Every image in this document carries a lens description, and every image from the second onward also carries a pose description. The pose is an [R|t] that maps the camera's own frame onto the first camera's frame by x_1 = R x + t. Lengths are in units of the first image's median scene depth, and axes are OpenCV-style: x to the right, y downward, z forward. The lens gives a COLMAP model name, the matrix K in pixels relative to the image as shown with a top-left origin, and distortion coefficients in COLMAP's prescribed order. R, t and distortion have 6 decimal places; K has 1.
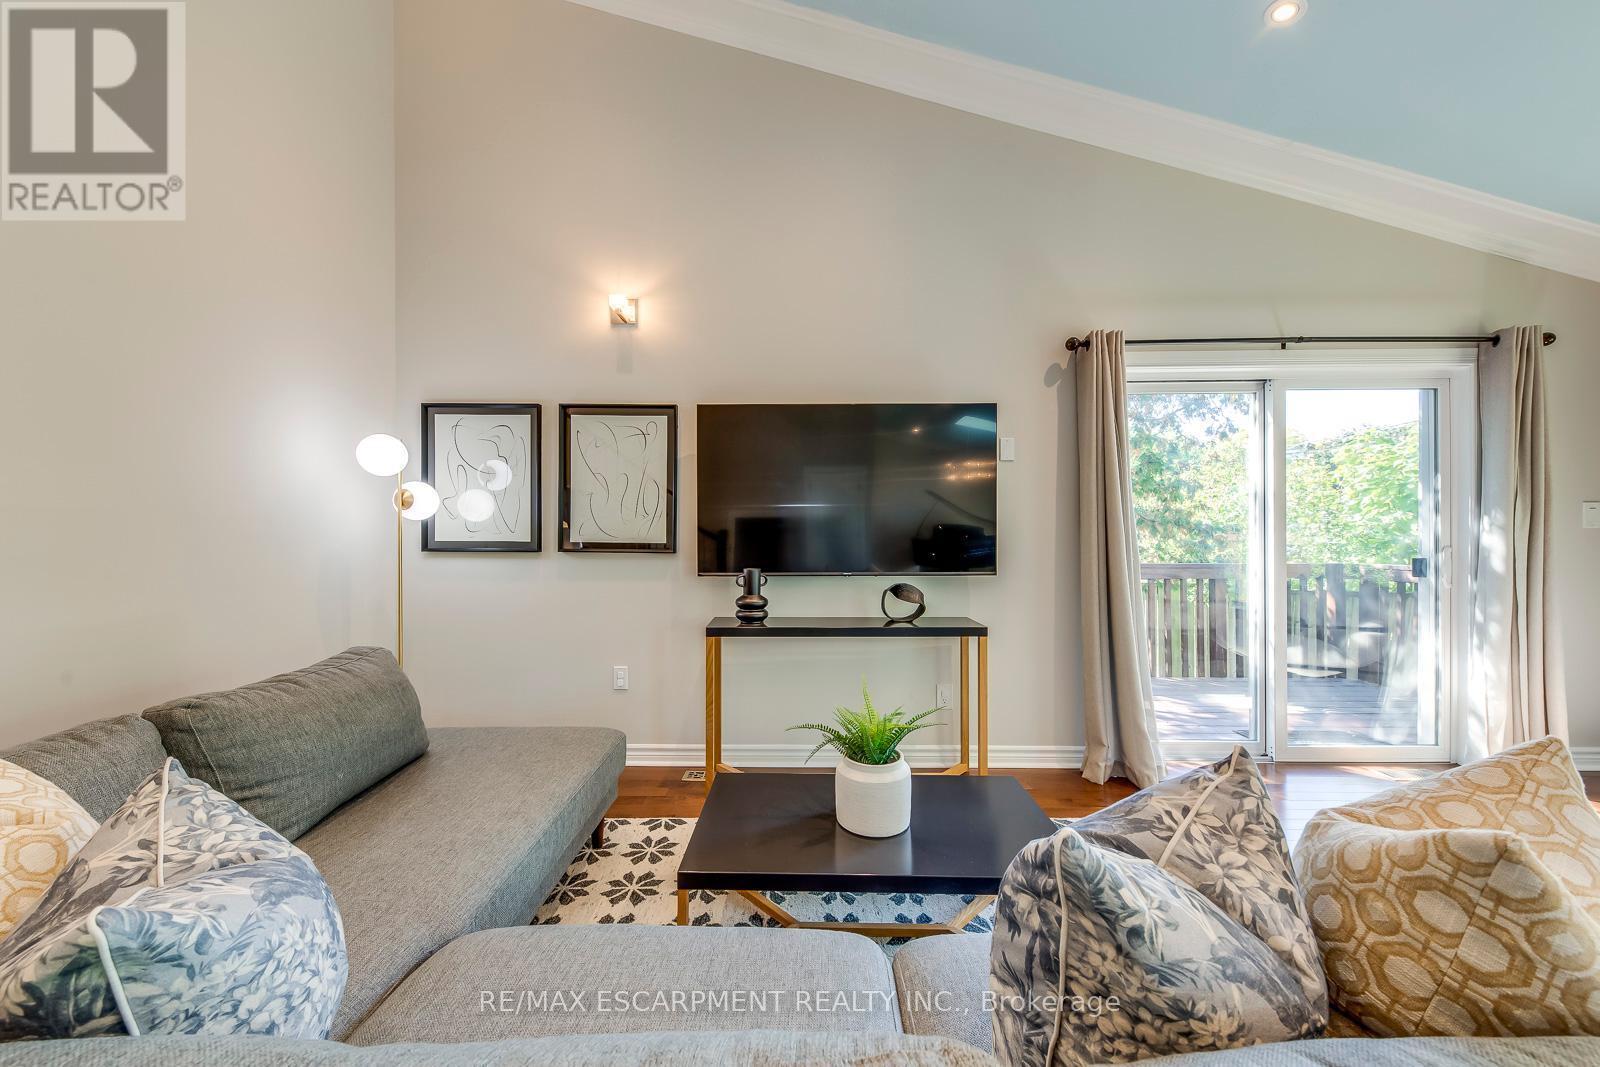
lens RADIAL K [[554.2, 0, 800.0], [0, 554.2, 533.5], [0, 0, 1]] dist [-0.000221, -0.000055]
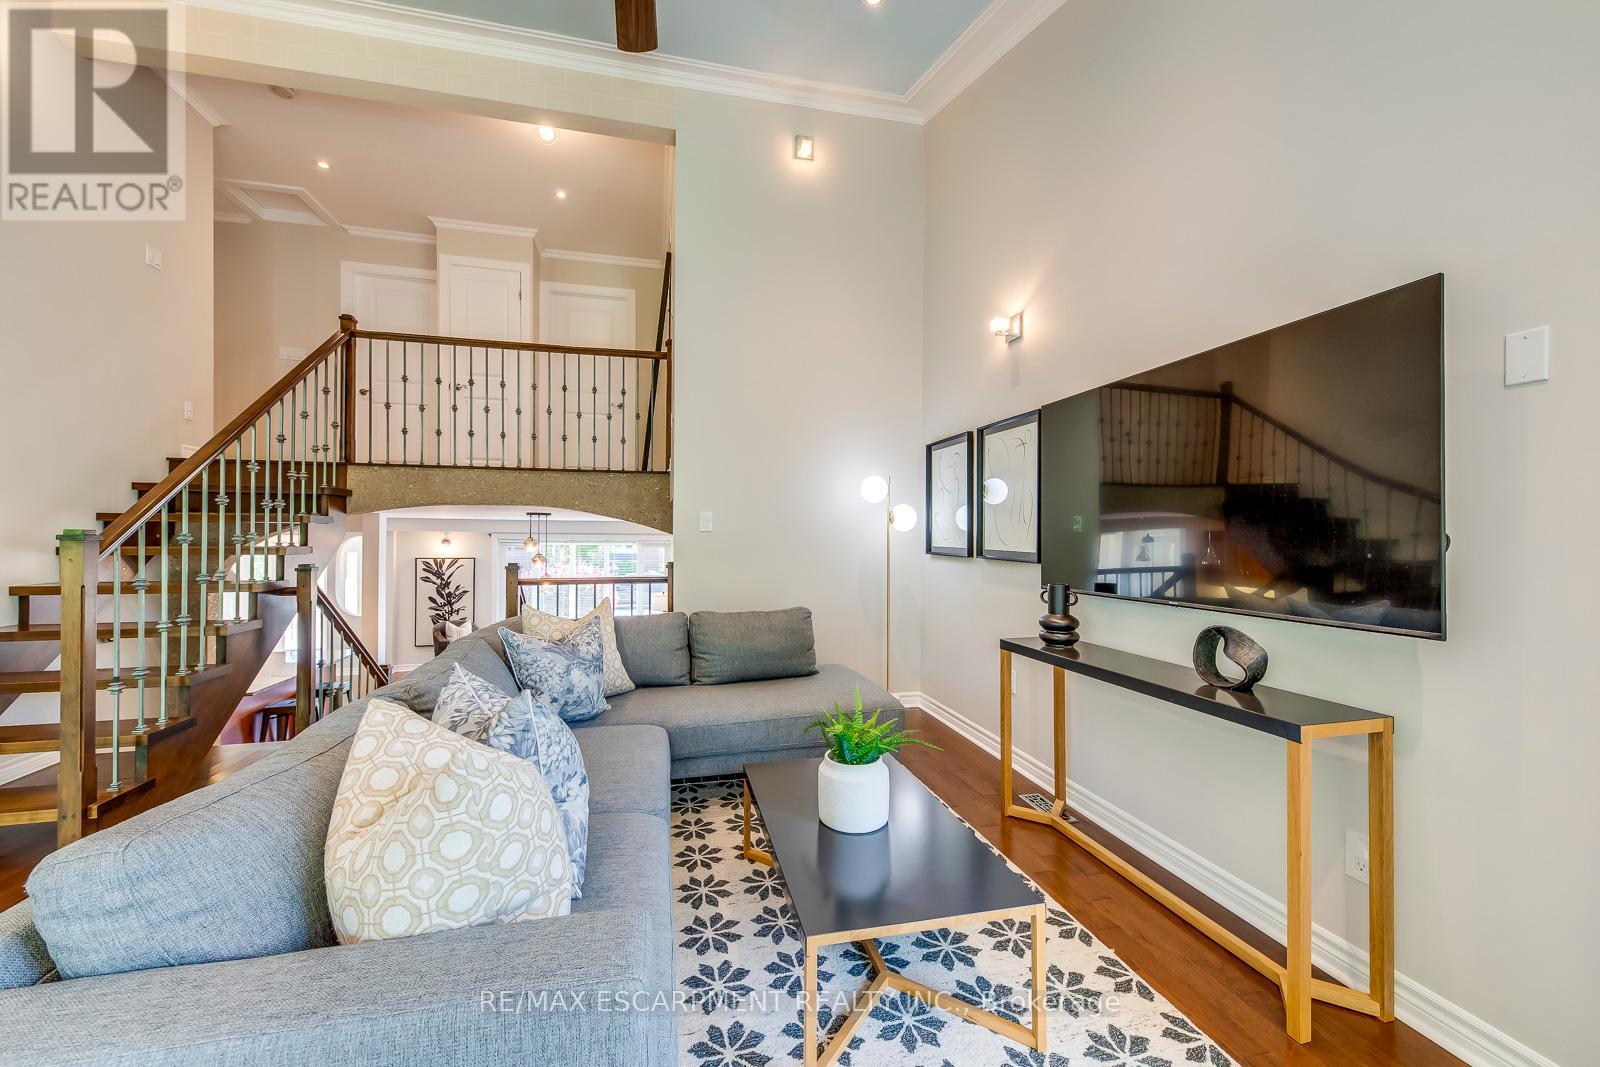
lens RADIAL K [[594.9, 0, 806.3], [0, 594.9, 531.1], [0, 0, 1]] dist [0.000408, 0.000056]
pose [[0.267285, -0.006001, -0.963599, 0.702663], [0.006423, 0.999969, -0.004446, -0.019096], [0.963596, -0.005001, 0.267315, 0.346637]]
